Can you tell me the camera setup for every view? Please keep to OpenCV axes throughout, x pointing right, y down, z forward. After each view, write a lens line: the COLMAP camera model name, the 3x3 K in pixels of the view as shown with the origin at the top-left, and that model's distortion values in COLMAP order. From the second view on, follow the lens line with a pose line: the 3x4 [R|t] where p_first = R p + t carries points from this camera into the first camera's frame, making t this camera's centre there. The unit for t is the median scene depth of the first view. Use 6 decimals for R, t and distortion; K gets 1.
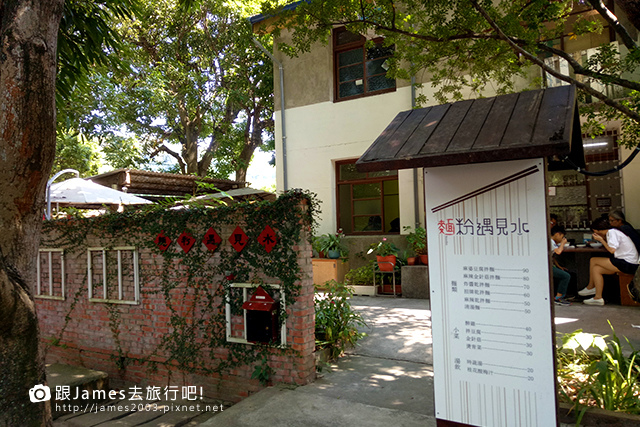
lens RADIAL K [[486.5, 0, 319.9], [0, 486.5, 215.9], [0, 0, 1]] dist [0.034172, -0.010490]
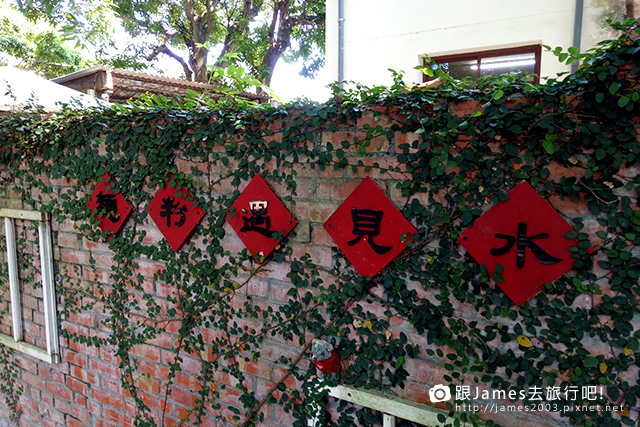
lens RADIAL K [[486.5, 0, 320.3], [0, 486.5, 214.2], [0, 0, 1]] dist [0.034172, -0.010490]
pose [[0.999184, 0.037425, -0.015163, -0.106920], [-0.034875, 0.989095, 0.143089, 0.002106], [0.020353, -0.142443, 0.989594, 0.420363]]
